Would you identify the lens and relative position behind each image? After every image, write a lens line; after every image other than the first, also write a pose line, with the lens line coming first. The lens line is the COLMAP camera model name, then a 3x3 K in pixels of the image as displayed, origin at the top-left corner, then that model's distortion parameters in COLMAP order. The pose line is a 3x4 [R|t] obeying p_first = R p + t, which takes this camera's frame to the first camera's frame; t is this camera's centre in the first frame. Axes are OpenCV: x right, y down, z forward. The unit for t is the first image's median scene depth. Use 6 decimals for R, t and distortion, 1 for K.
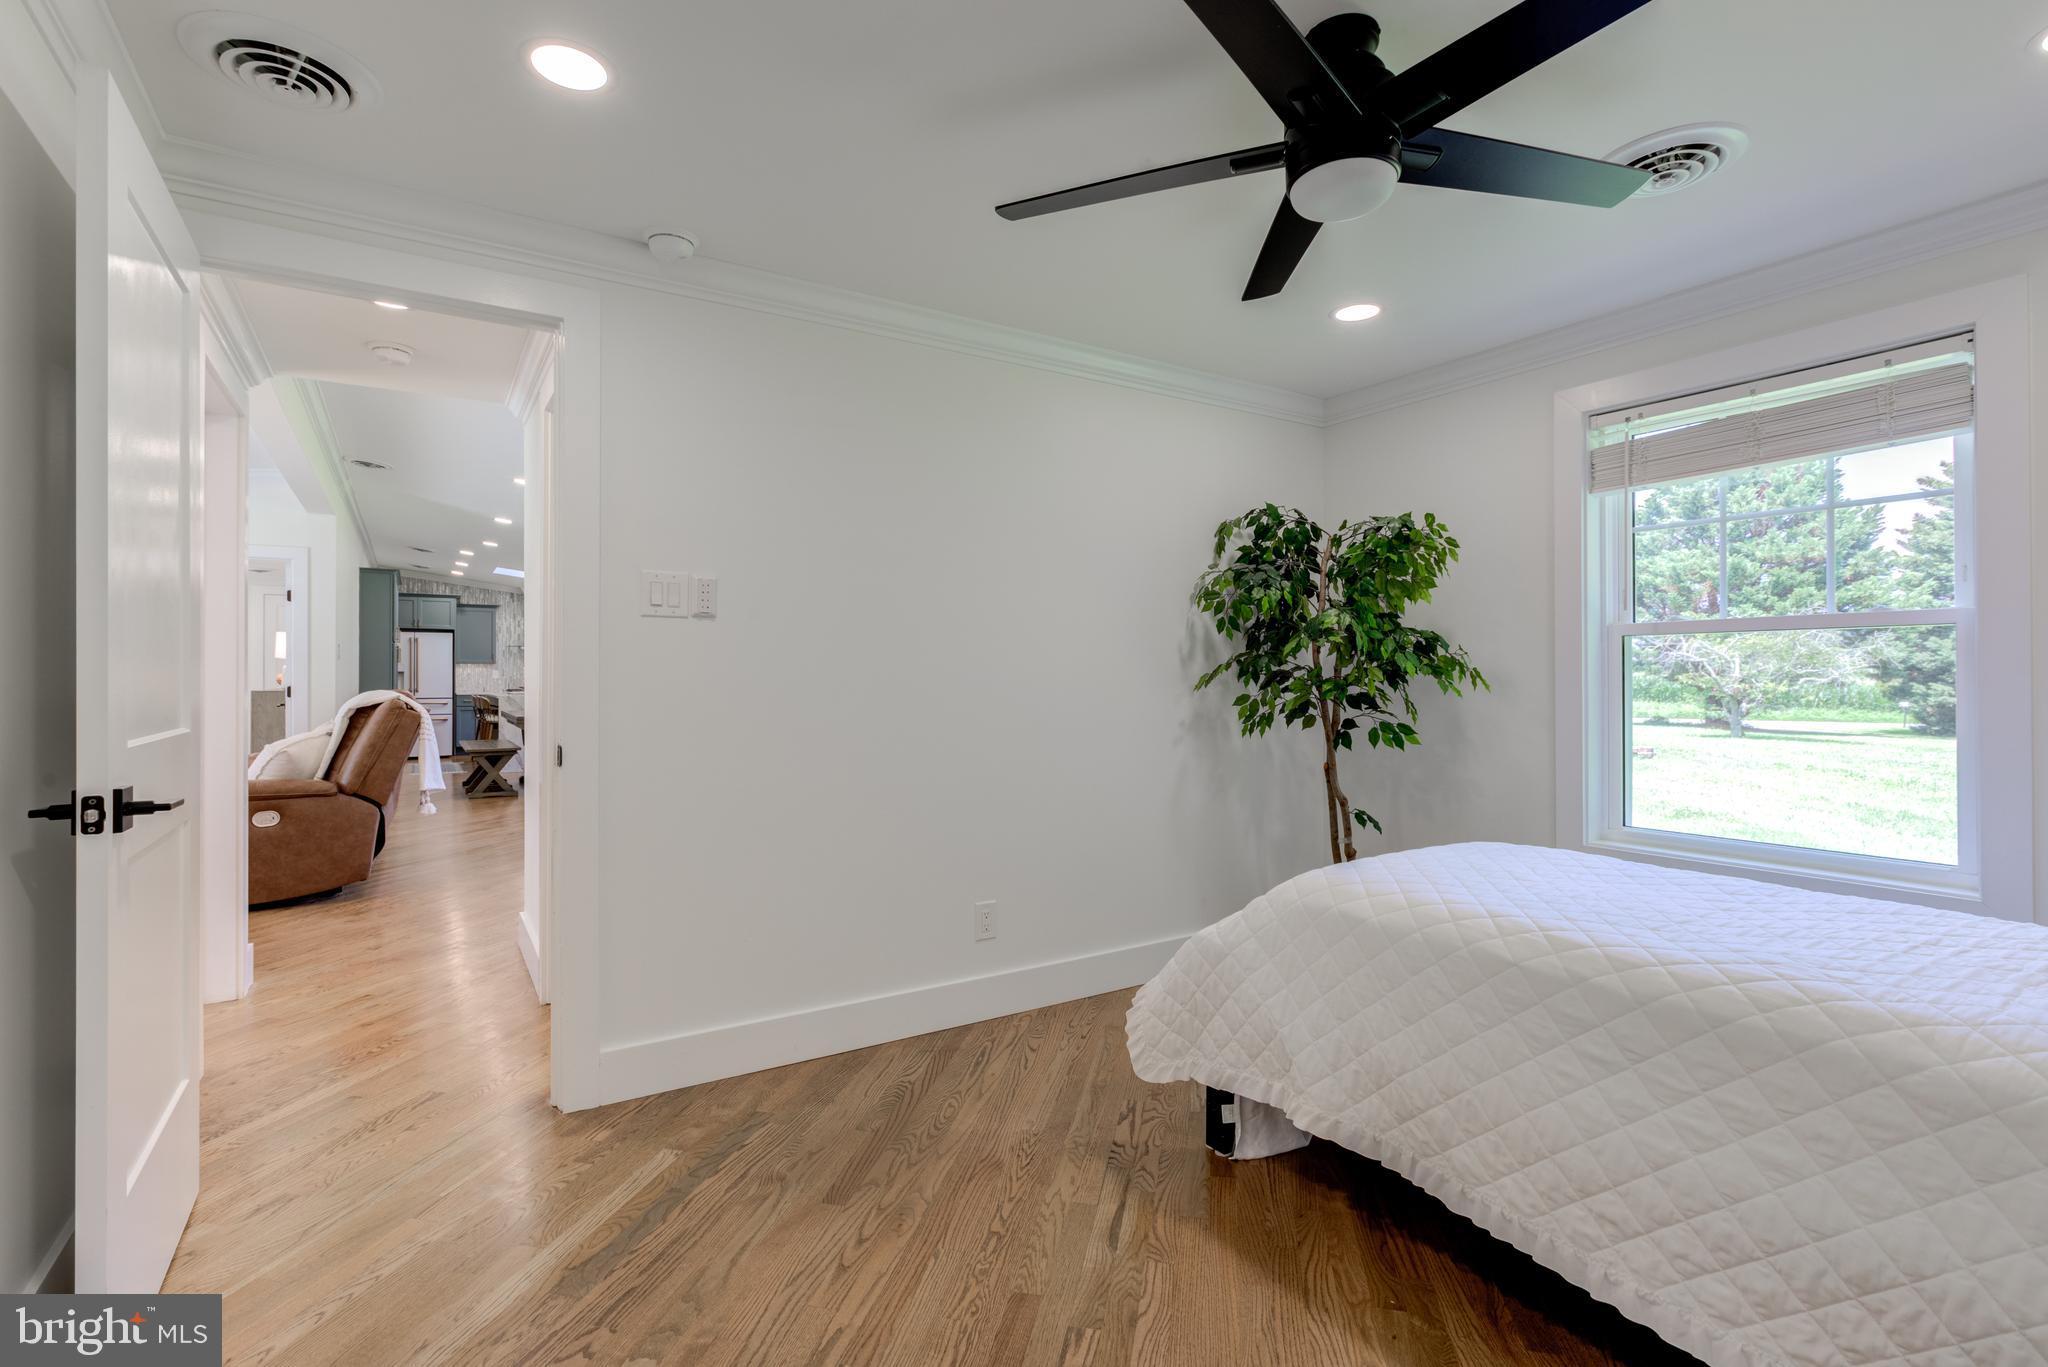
lens RADIAL K [[931.7, 0, 991.6], [0, 931.7, 669.4], [0, 0, 1]] dist [0.001582, -0.000306]
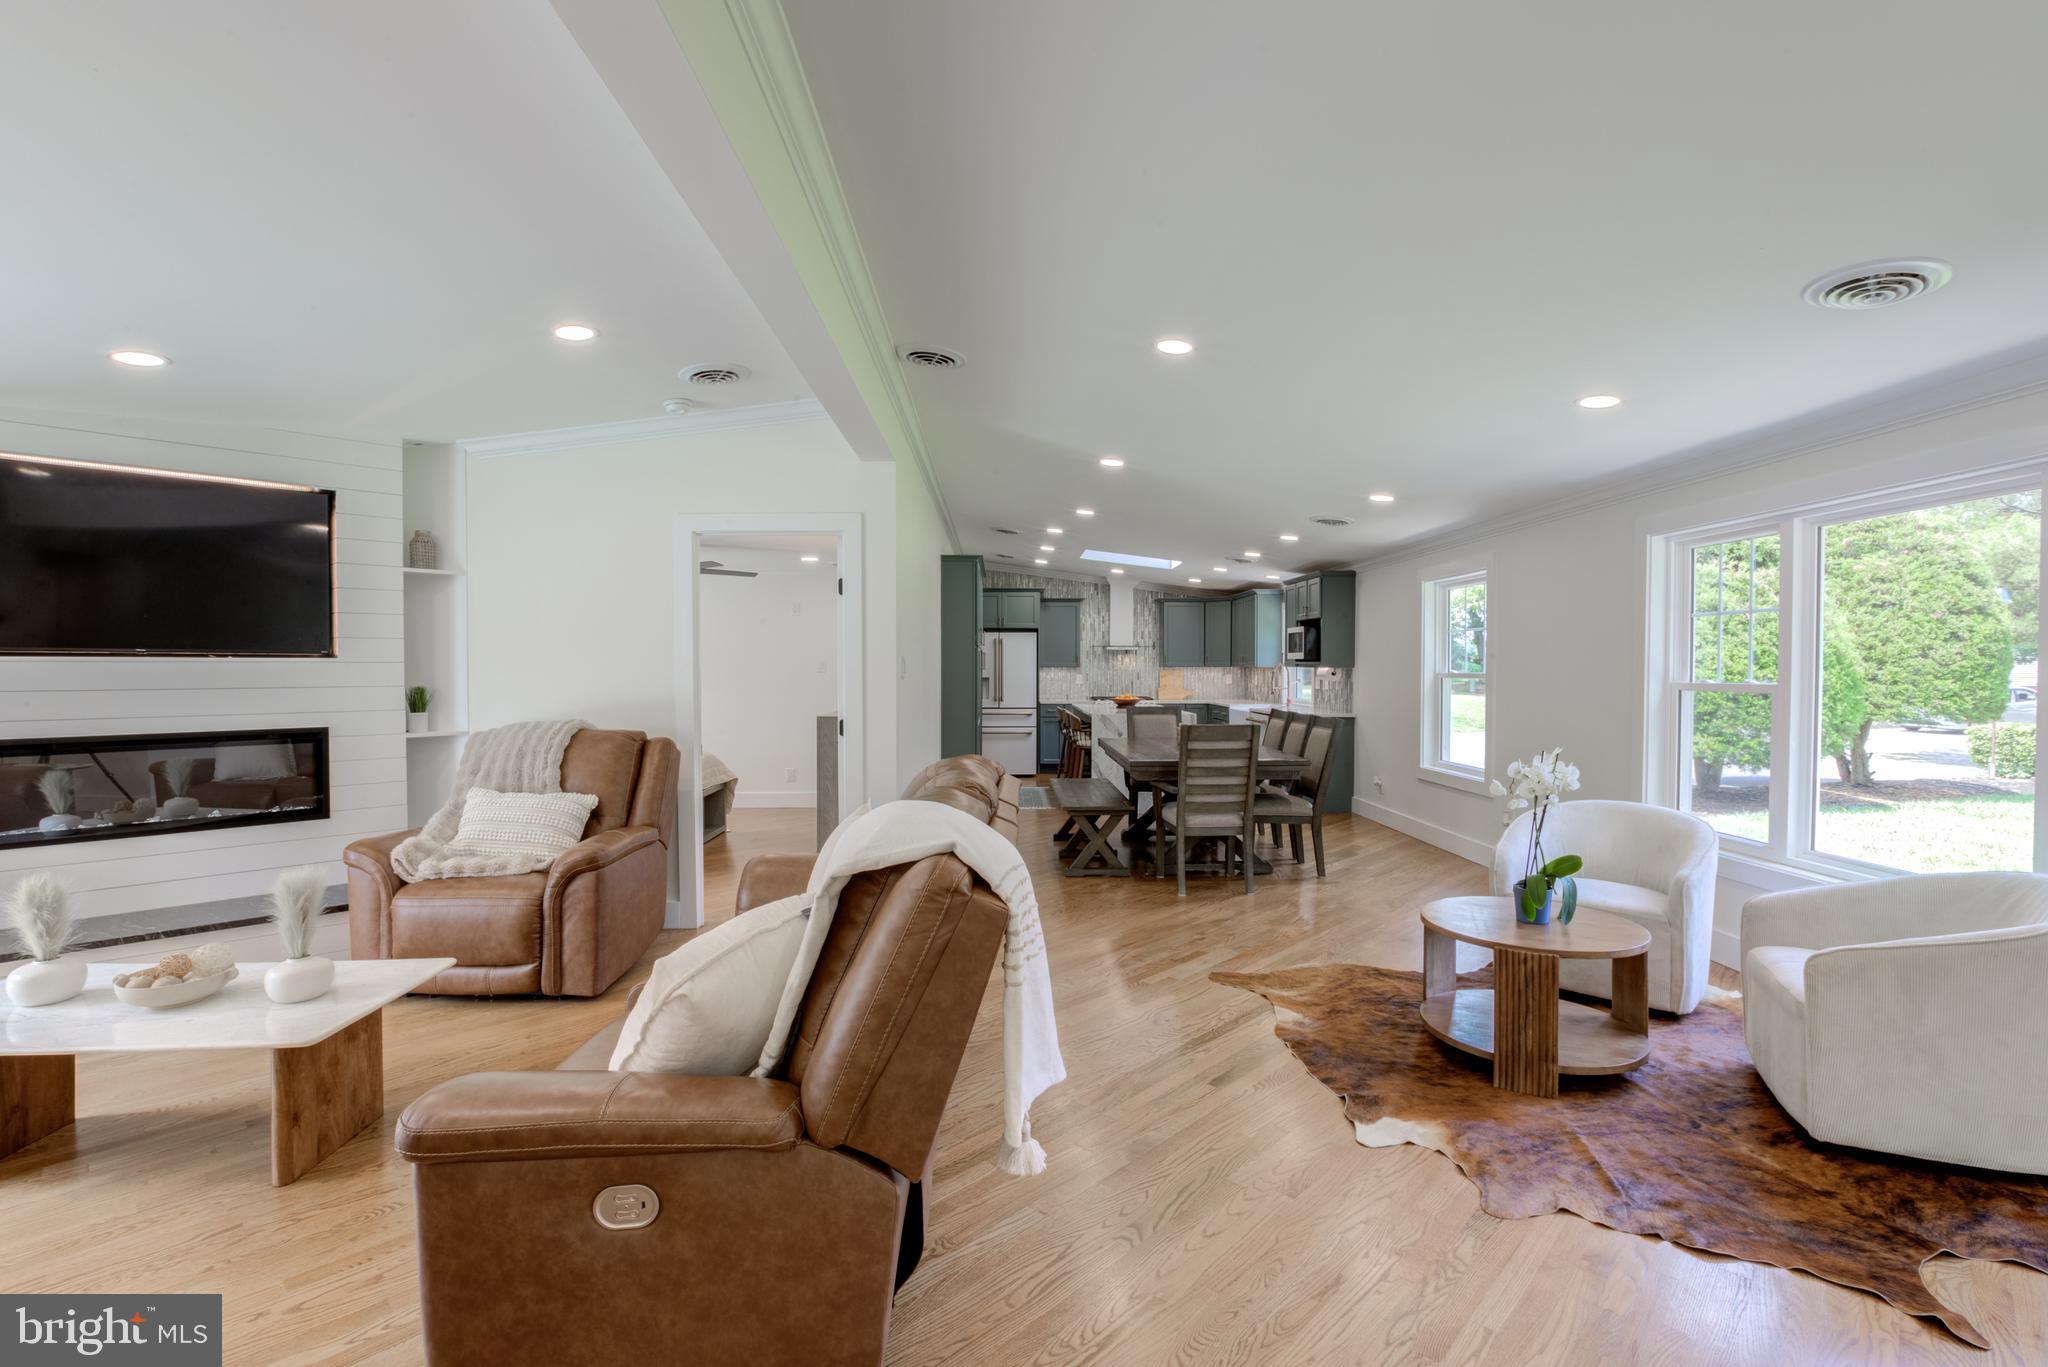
lens RADIAL K [[931.7, 0, 1027.9], [0, 931.7, 679.0], [0, 0, 1]] dist [0.001582, -0.000306]
pose [[0.865445, 0.007682, -0.500944, -0.198884], [0.002862, 0.999790, 0.020276, -0.017147], [0.500995, -0.018981, 0.865242, 0.324058]]
